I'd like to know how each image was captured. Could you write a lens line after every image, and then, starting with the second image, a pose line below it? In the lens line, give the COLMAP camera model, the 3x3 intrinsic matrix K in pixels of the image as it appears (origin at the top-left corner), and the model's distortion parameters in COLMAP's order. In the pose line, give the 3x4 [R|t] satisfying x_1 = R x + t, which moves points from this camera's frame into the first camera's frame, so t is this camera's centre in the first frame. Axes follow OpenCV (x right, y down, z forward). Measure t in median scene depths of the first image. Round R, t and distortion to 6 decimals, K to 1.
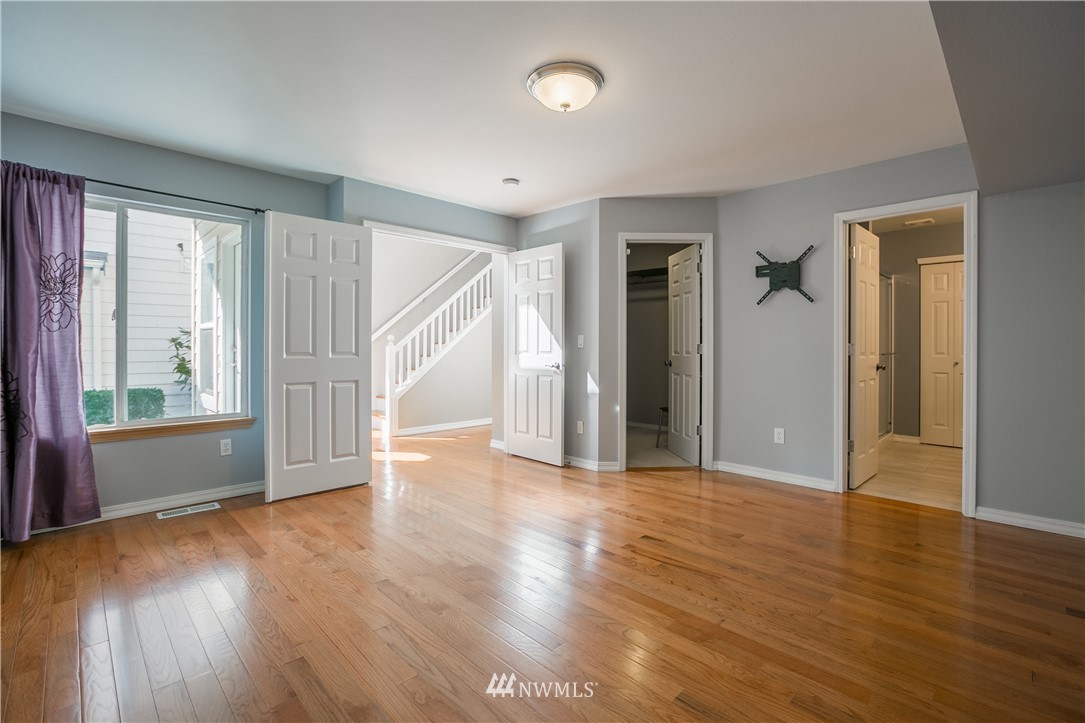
lens RADIAL K [[493.8, 0, 539.7], [0, 493.8, 348.2], [0, 0, 1]] dist [-0.036783, 0.000079]
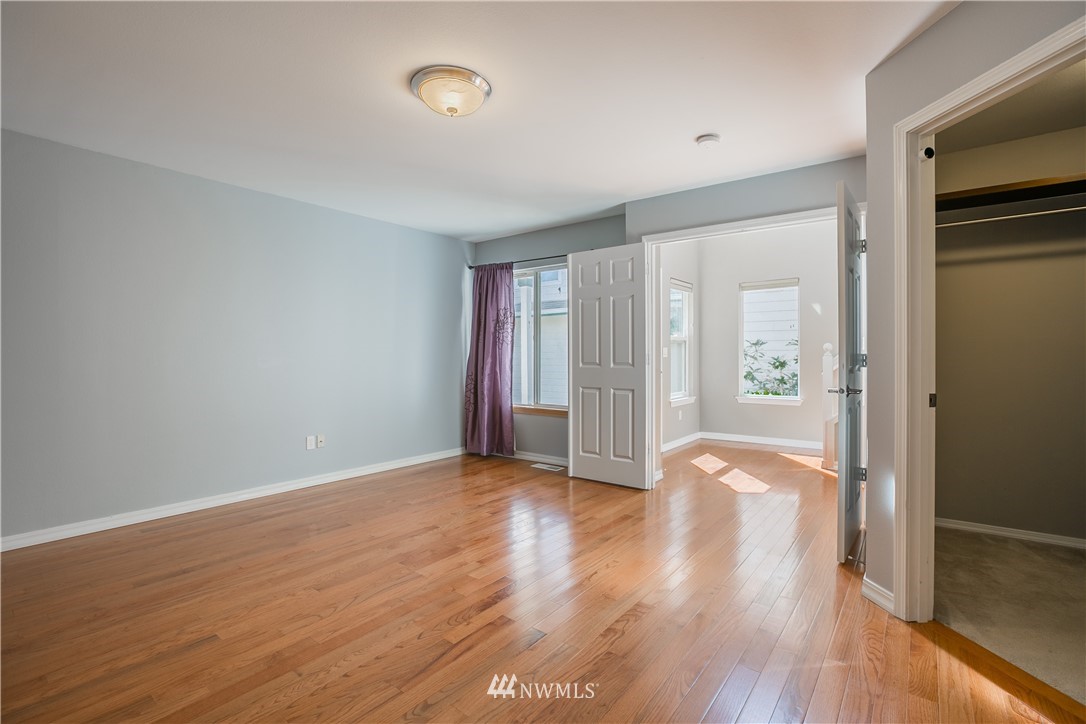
lens RADIAL K [[485.1, 0, 543.0], [0, 485.1, 362.0], [0, 0, 1]] dist [-0.027768, 0.000352]
pose [[0.135630, 0.009120, -0.990718, 0.773592], [-0.005685, 0.999948, 0.008427, -0.002498], [0.990743, 0.004489, 0.135675, 0.799508]]
